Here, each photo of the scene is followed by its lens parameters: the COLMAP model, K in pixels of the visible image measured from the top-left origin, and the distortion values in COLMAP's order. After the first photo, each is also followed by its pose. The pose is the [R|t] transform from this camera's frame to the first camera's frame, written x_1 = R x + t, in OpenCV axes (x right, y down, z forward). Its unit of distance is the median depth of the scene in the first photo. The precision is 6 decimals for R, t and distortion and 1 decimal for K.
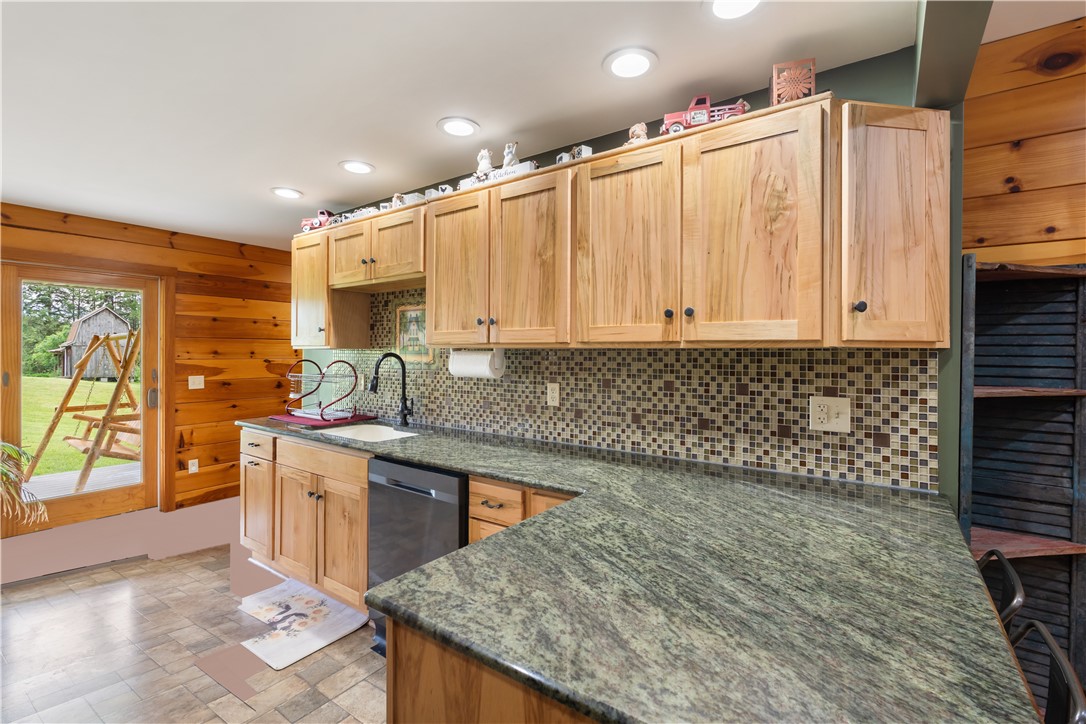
lens RADIAL K [[479.7, 0, 545.4], [0, 479.7, 354.1], [0, 0, 1]] dist [-0.001061, -0.000016]
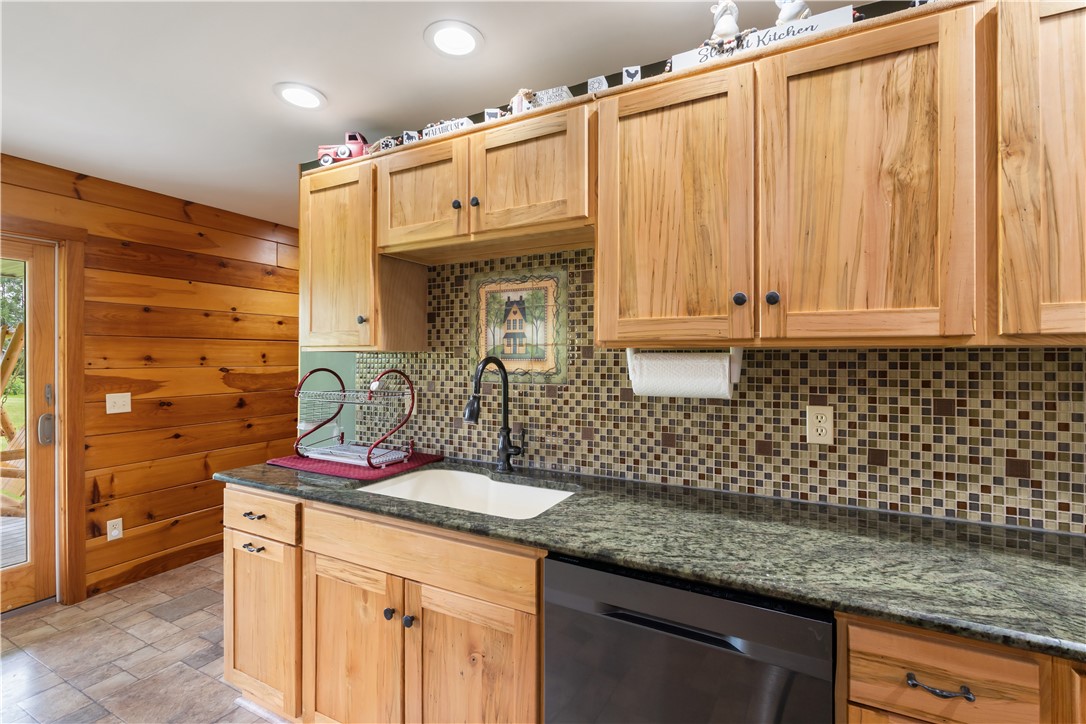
lens RADIAL K [[483.7, 0, 544.1], [0, 483.7, 358.7], [0, 0, 1]] dist [-0.001435, -0.000186]
pose [[0.990866, -0.004796, 0.134762, -0.427882], [0.004725, 0.999988, 0.000846, -0.000790], [-0.134765, -0.000201, 0.990878, 0.469496]]
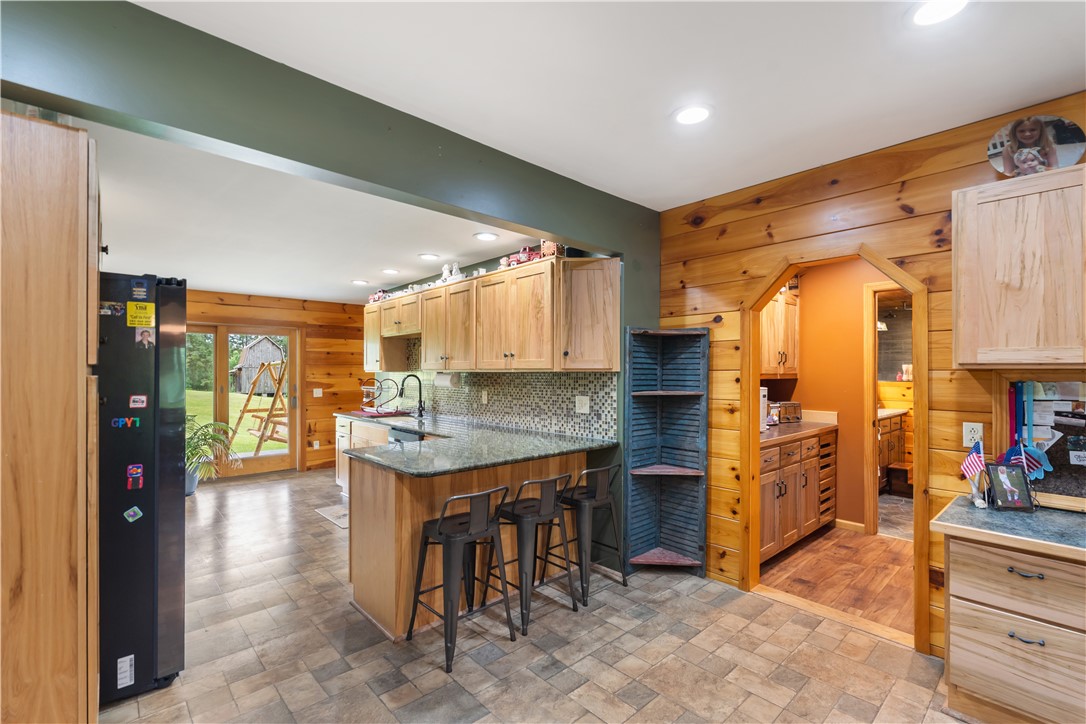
lens RADIAL K [[478.0, 0, 546.0], [0, 478.0, 366.7], [0, 0, 1]] dist [-0.002432, -0.000013]
pose [[0.977753, -0.010091, -0.209515, 0.646541], [0.008072, 0.999912, -0.010492, -0.009667], [0.209602, 0.008567, 0.977749, -0.736084]]
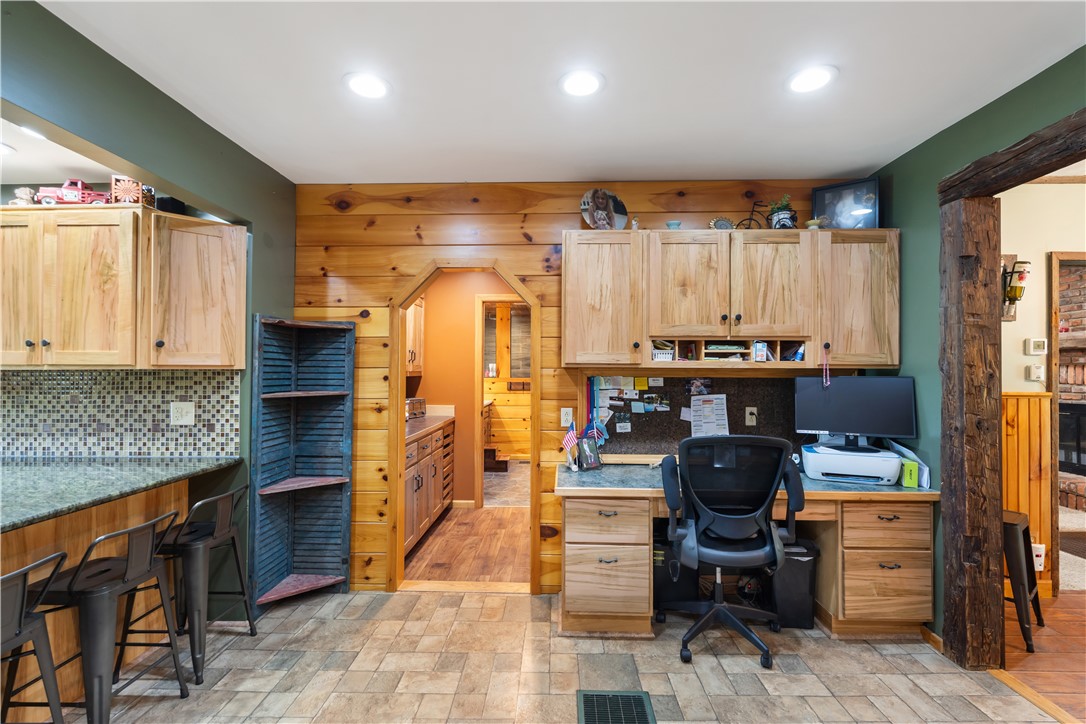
lens RADIAL K [[478.0, 0, 544.4], [0, 478.0, 364.1], [0, 0, 1]] dist [-0.002339, -0.000202]
pose [[0.829997, -0.001395, 0.557766, 0.523714], [0.005840, 0.999964, -0.006189, -0.009224], [-0.557737, 0.008394, 0.829975, -0.641568]]
